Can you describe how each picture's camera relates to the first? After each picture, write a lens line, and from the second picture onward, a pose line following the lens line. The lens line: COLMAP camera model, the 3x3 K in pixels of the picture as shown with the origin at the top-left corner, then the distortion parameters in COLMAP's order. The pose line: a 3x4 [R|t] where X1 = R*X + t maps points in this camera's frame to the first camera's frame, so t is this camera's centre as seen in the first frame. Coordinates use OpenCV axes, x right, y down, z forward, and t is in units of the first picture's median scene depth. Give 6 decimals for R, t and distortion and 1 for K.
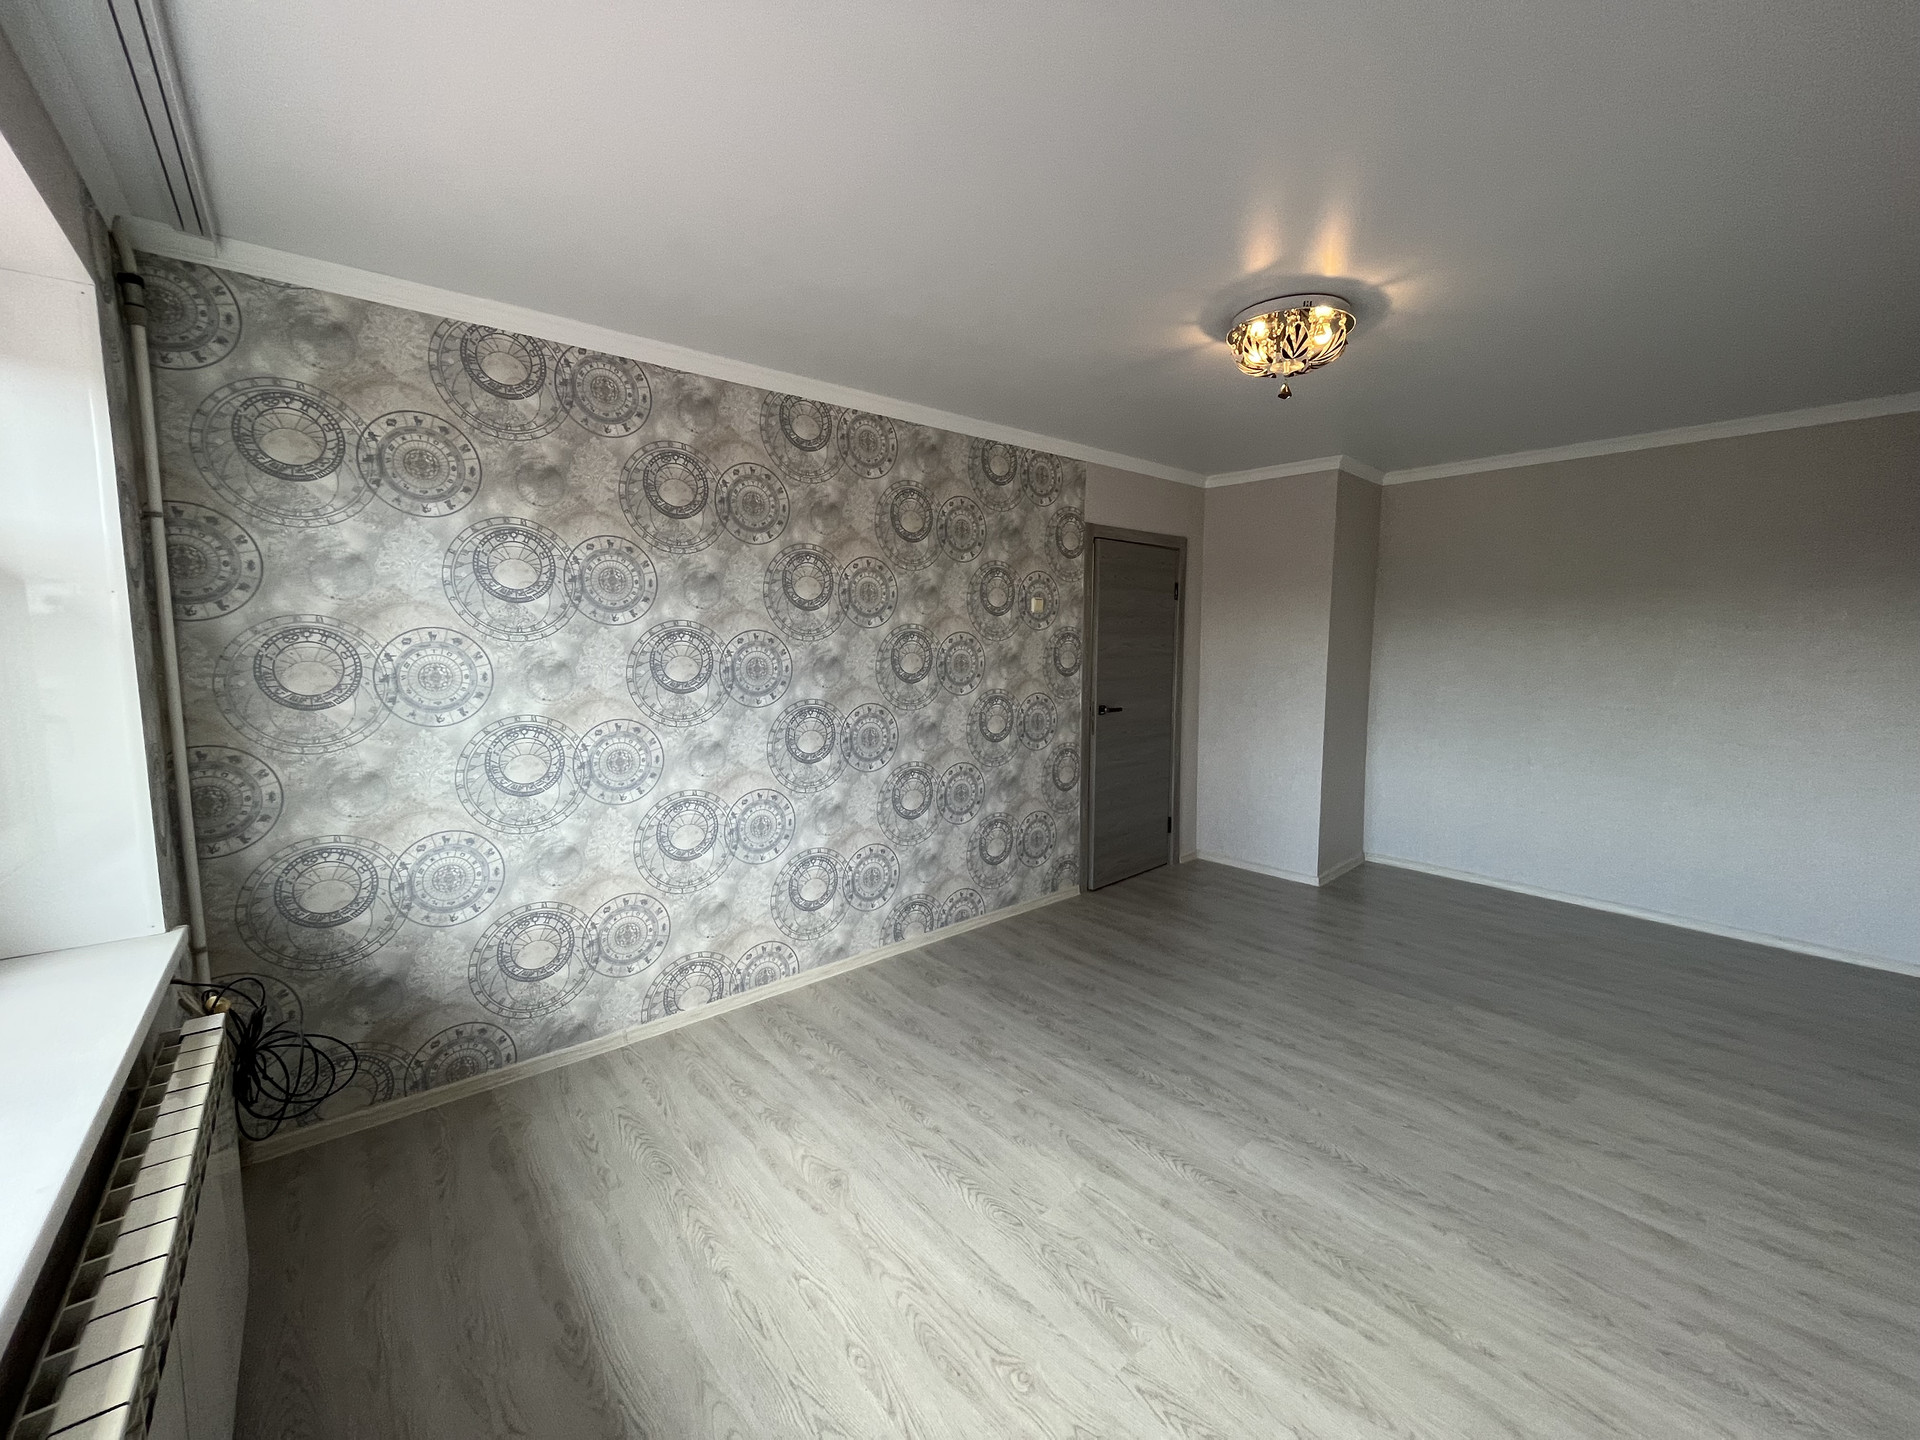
lens RADIAL K [[774.9, 0, 964.6], [0, 774.9, 715.8], [0, 0, 1]] dist [-0.002227, -0.000107]
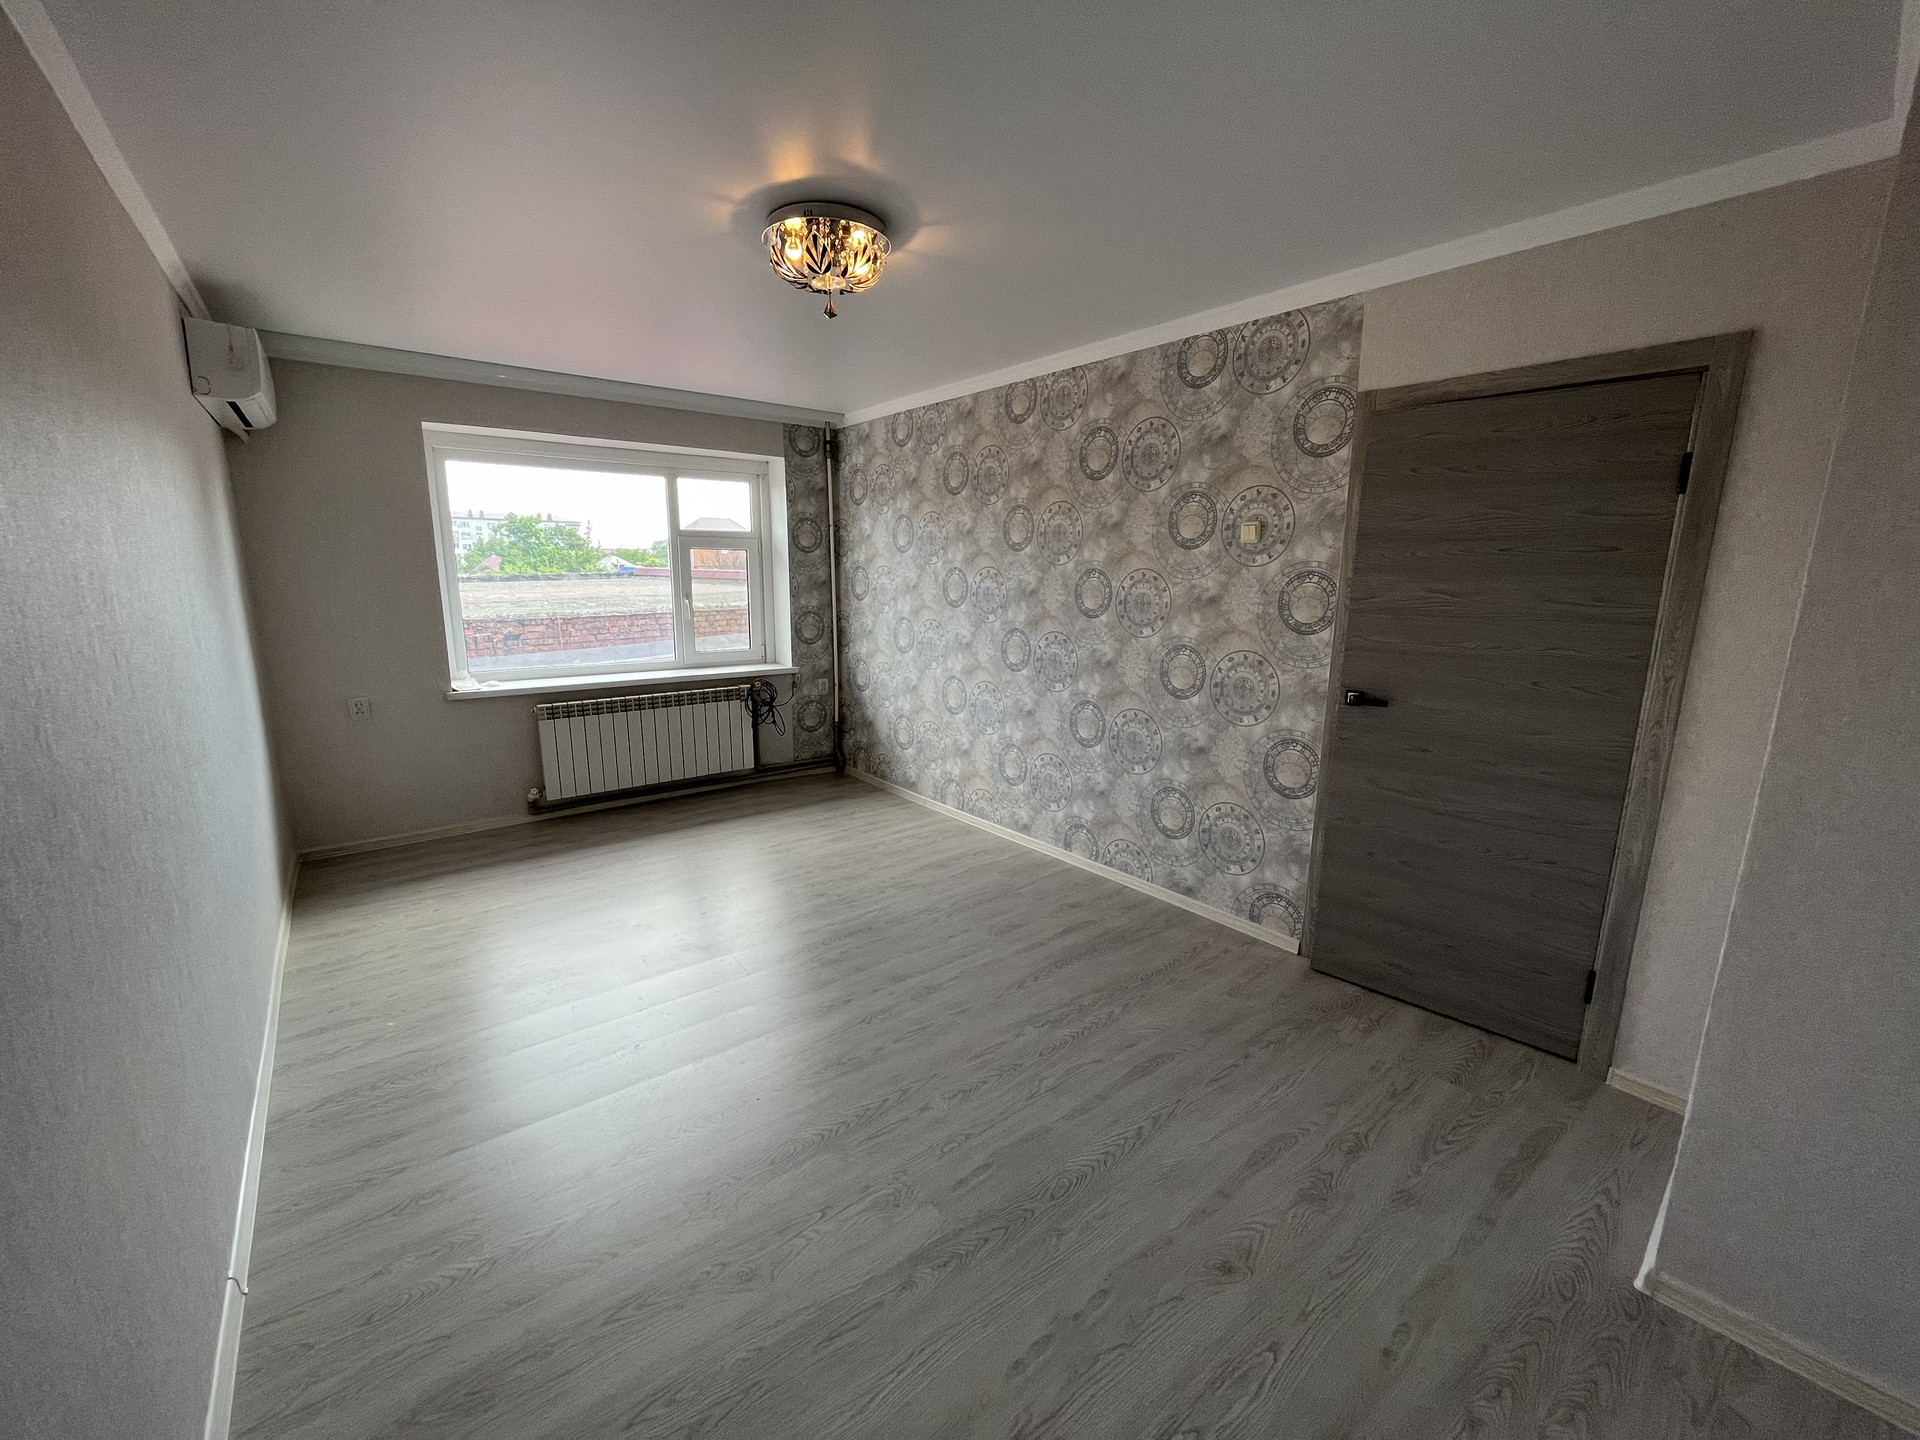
lens RADIAL K [[774.9, 0, 964.4], [0, 774.9, 728.6], [0, 0, 1]] dist [-0.002227, -0.000107]
pose [[-0.032052, 0.196495, -0.979981, 1.137621], [-0.117279, 0.972972, 0.198925, -0.097819], [0.992582, 0.121307, -0.008141, 0.981121]]
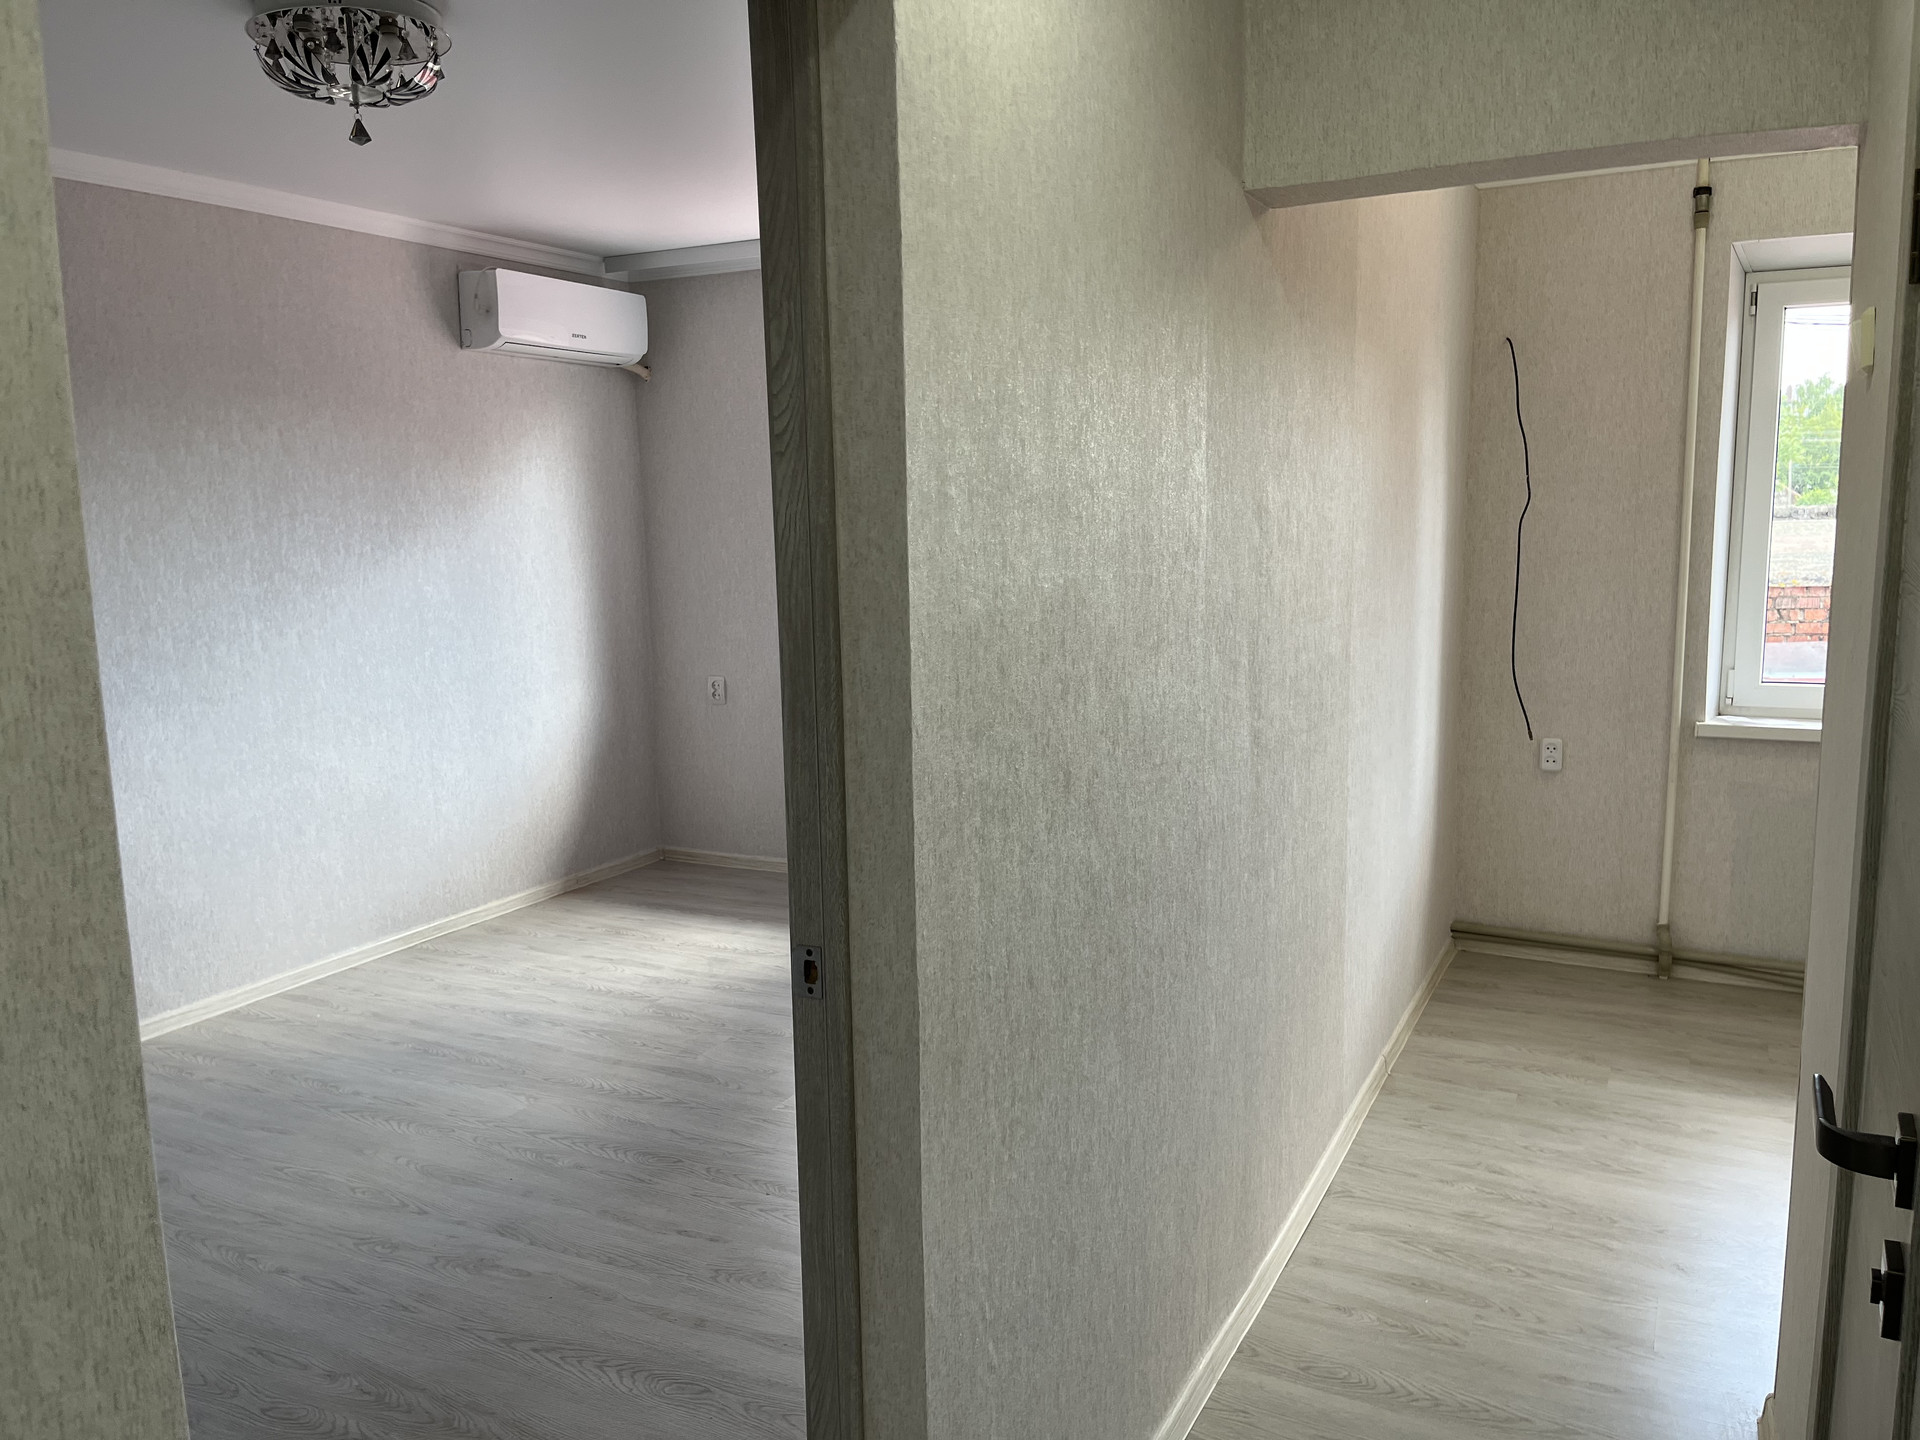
lens RADIAL K [[1460.8, 0, 955.1], [0, 1460.8, 719.4], [0, 0, 1]] dist [0.014804, 0.006145]
pose [[-0.921884, 0.071415, -0.380827, 0.368131], [-0.023736, 0.970612, 0.239475, -0.198414], [0.386738, 0.229807, -0.893097, 1.862799]]
